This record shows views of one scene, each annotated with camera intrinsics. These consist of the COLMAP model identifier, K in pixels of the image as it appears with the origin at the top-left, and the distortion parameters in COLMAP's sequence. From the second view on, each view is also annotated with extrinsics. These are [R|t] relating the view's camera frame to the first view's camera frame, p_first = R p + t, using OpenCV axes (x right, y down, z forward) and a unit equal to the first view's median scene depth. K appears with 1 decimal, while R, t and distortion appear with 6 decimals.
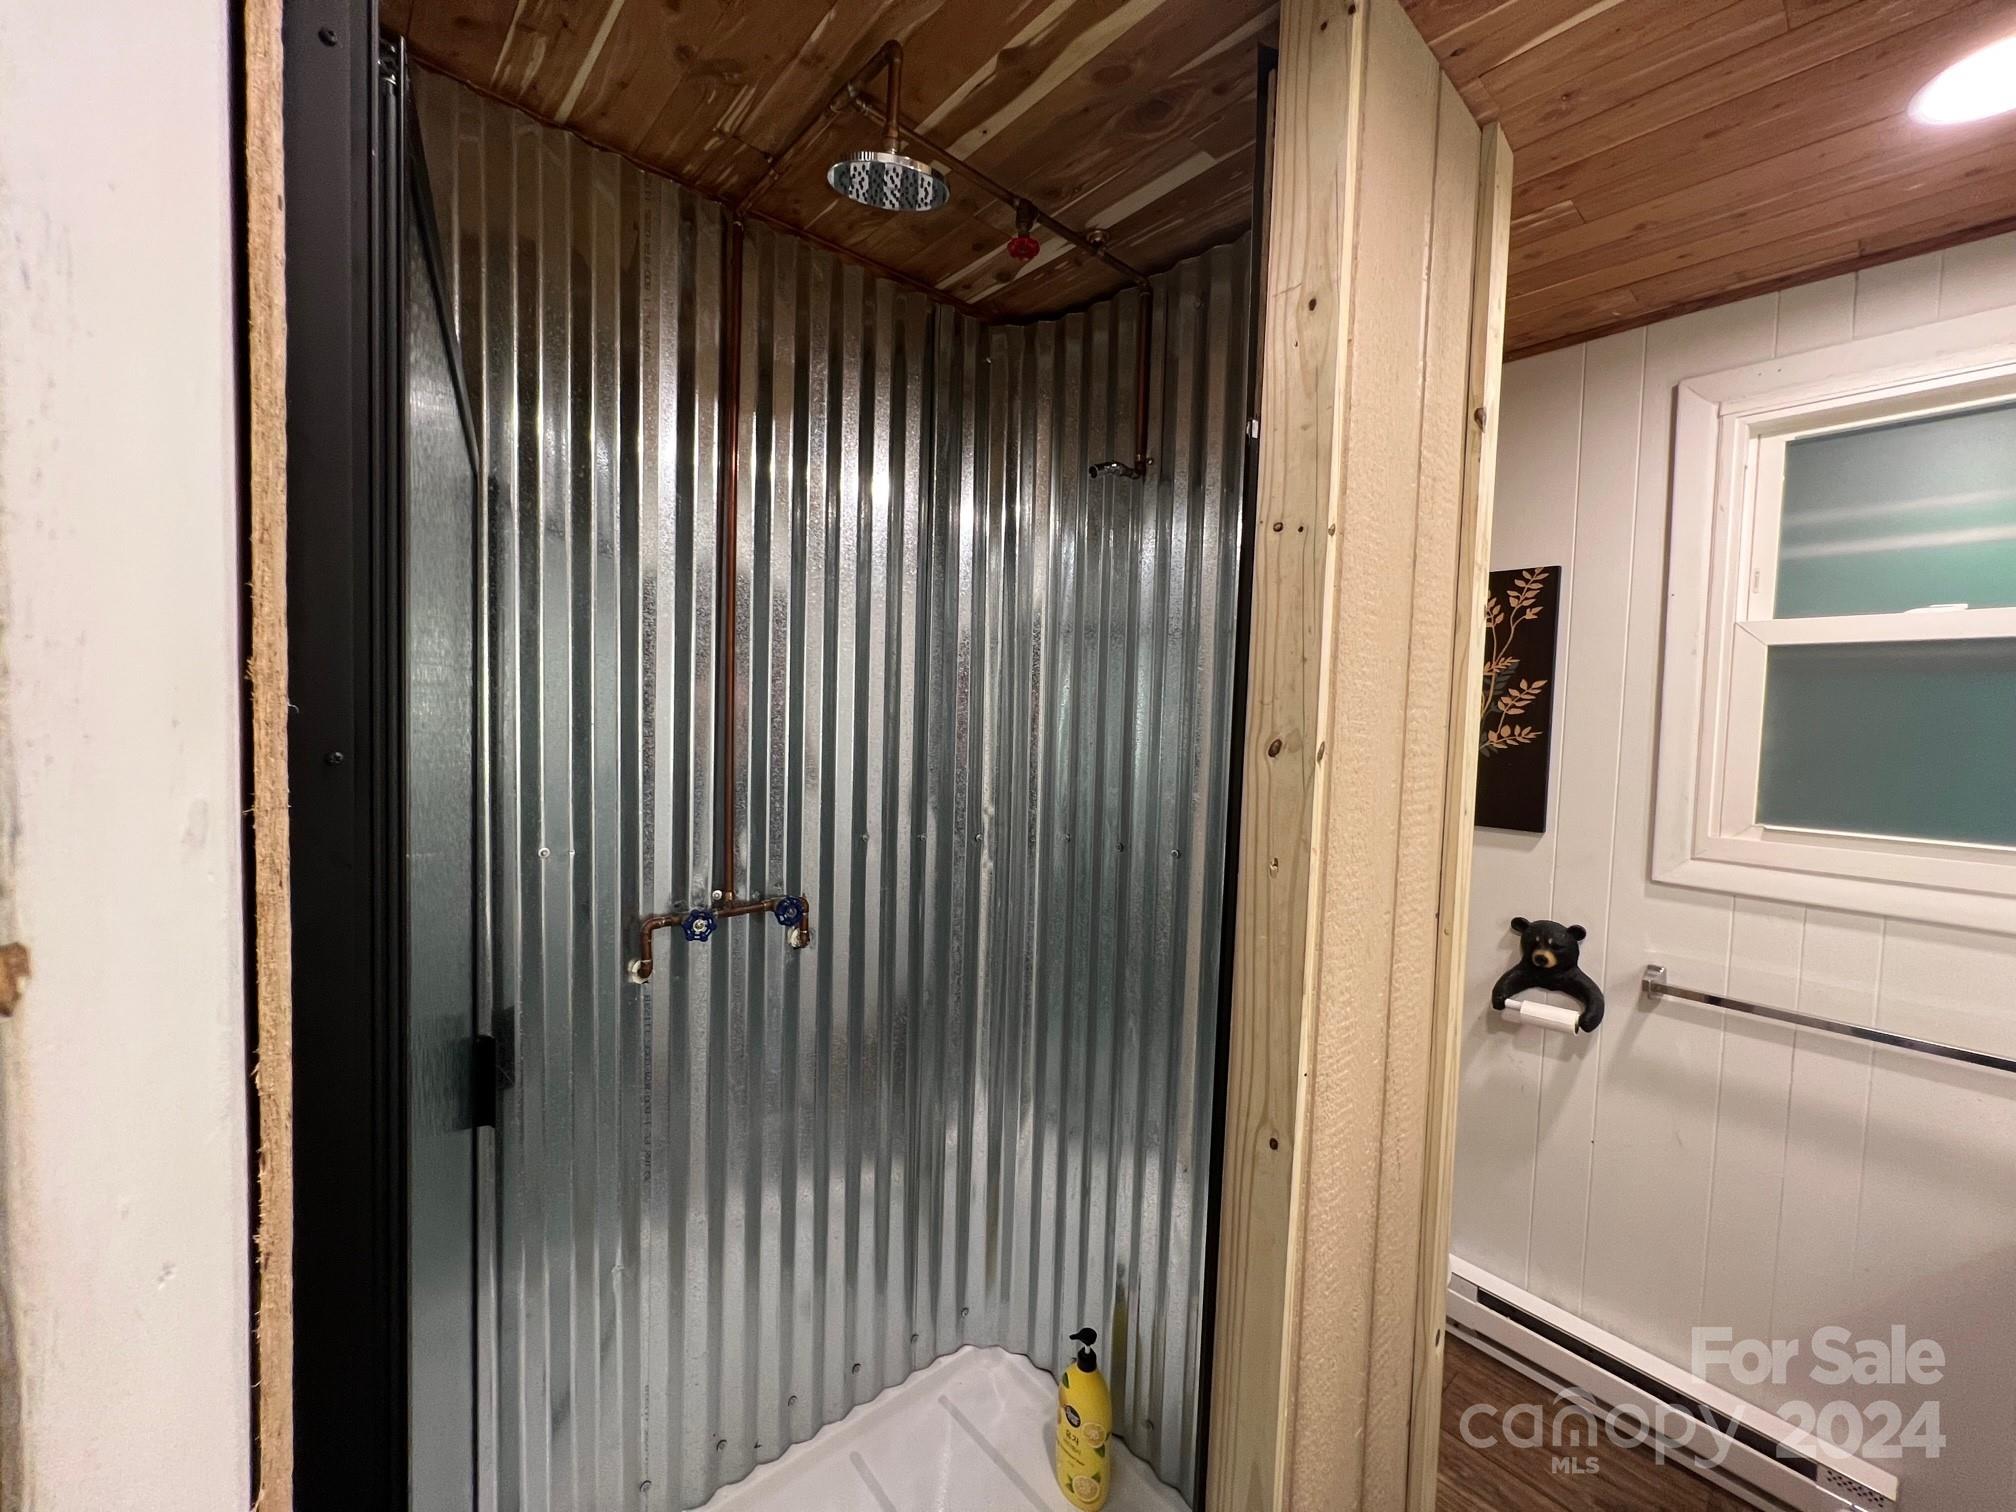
lens RADIAL K [[815.9, 0, 1005.1], [0, 815.9, 751.9], [0, 0, 1]] dist [0.000646, -0.000943]
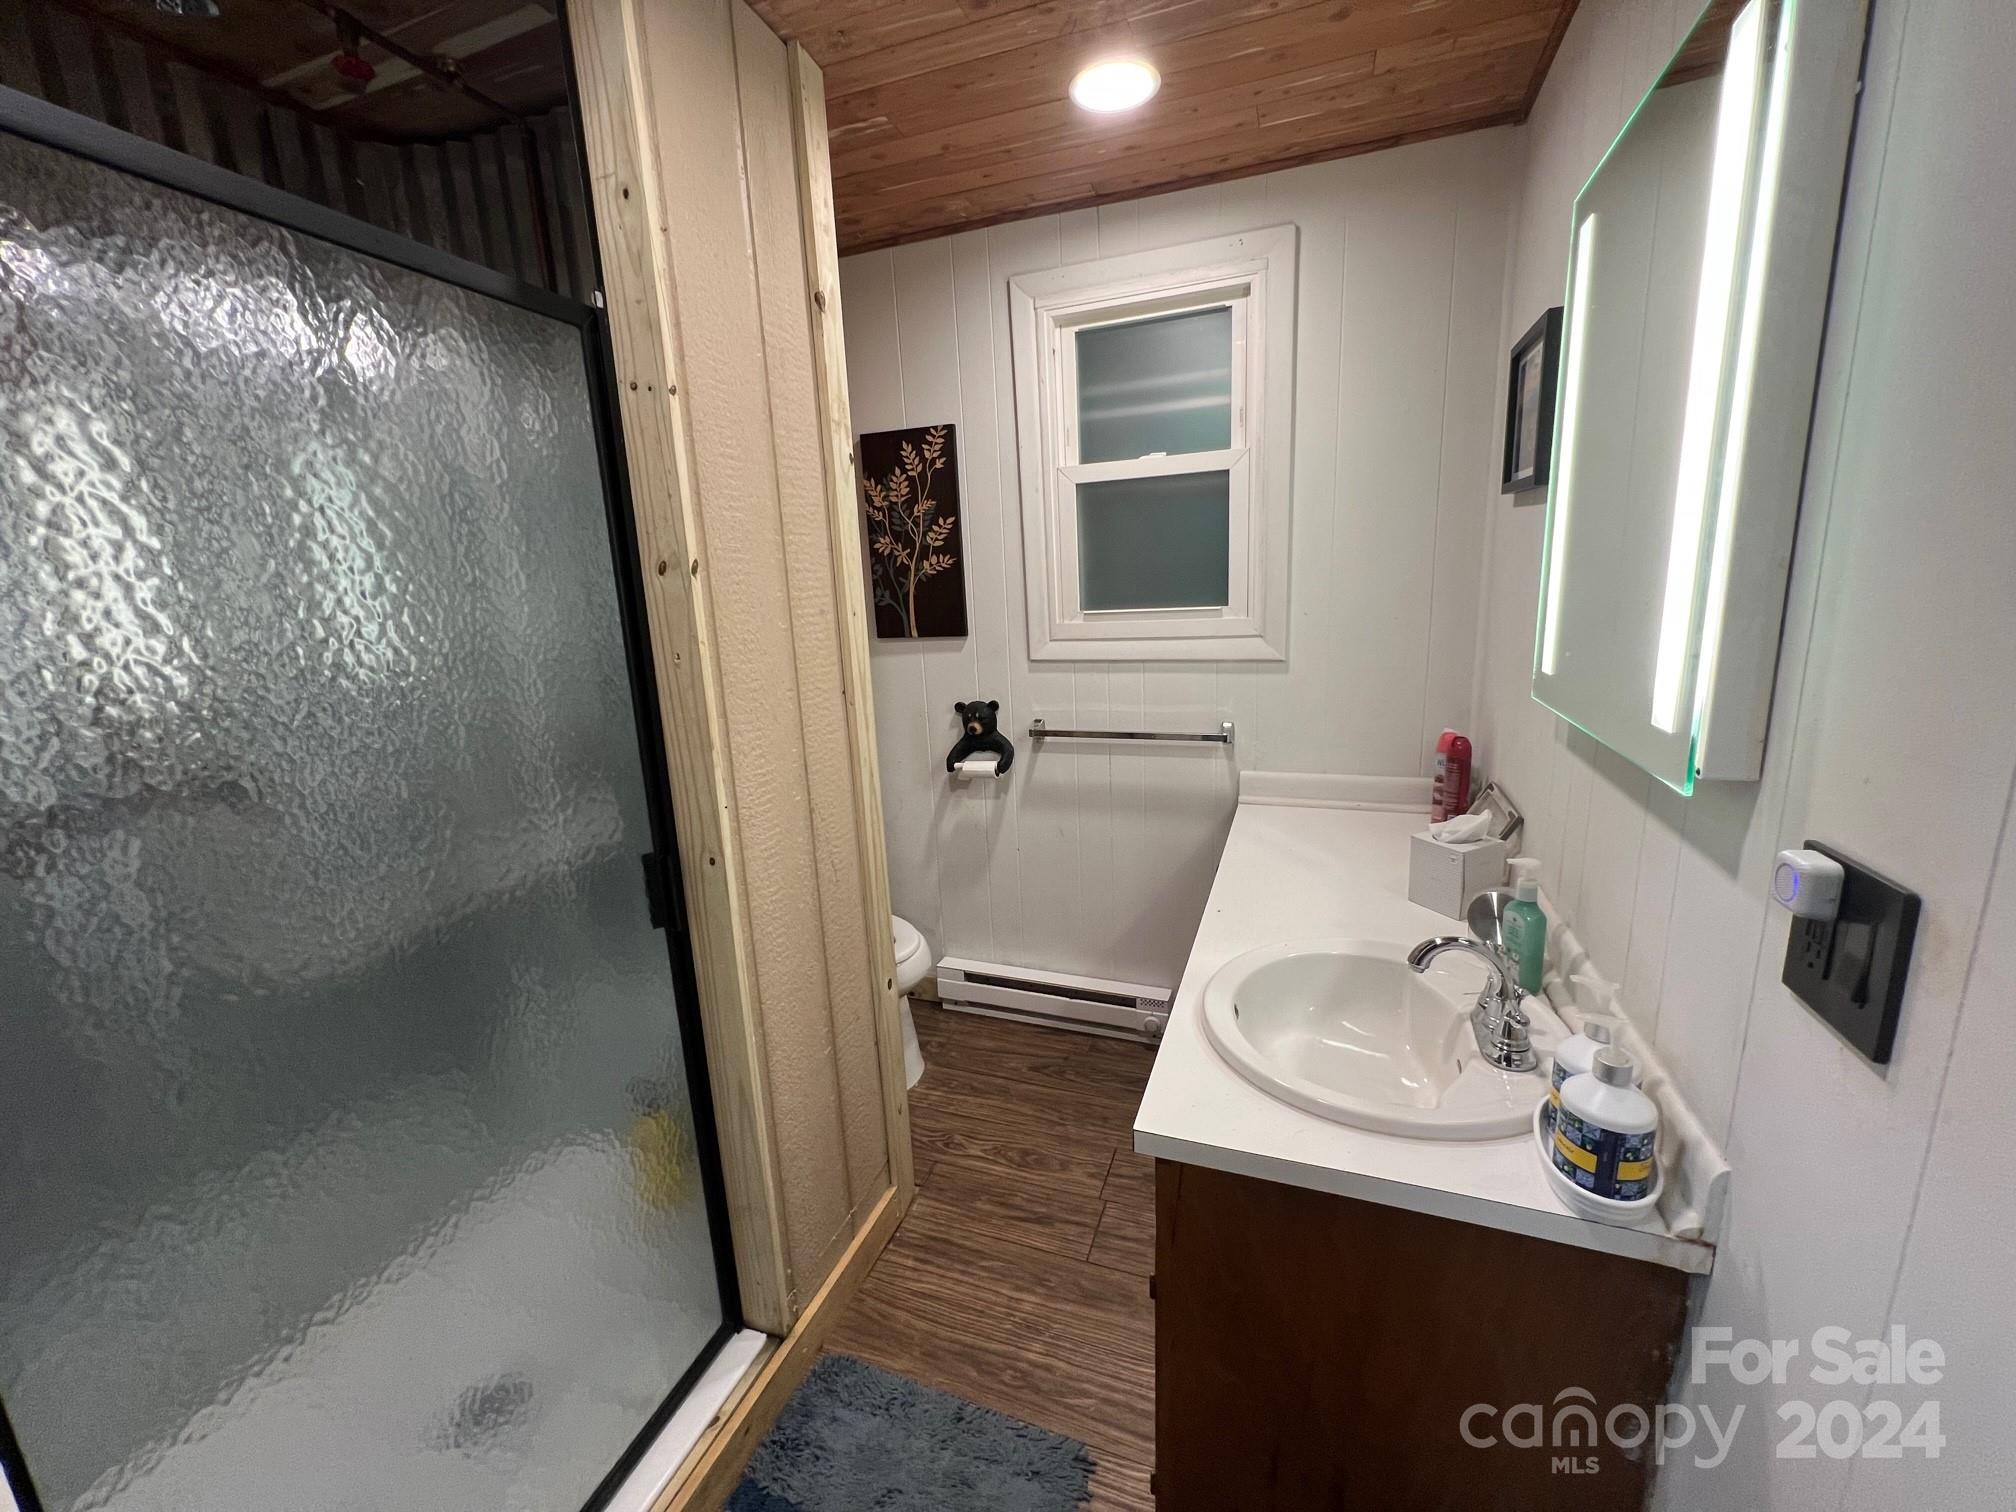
lens RADIAL K [[815.9, 0, 1014.4], [0, 815.9, 751.8], [0, 0, 1]] dist [0.000646, -0.000943]
pose [[0.873362, -0.171687, 0.455811, 0.105835], [0.097590, 0.978521, 0.181585, 0.058505], [-0.477196, -0.114107, 0.871357, -0.247217]]
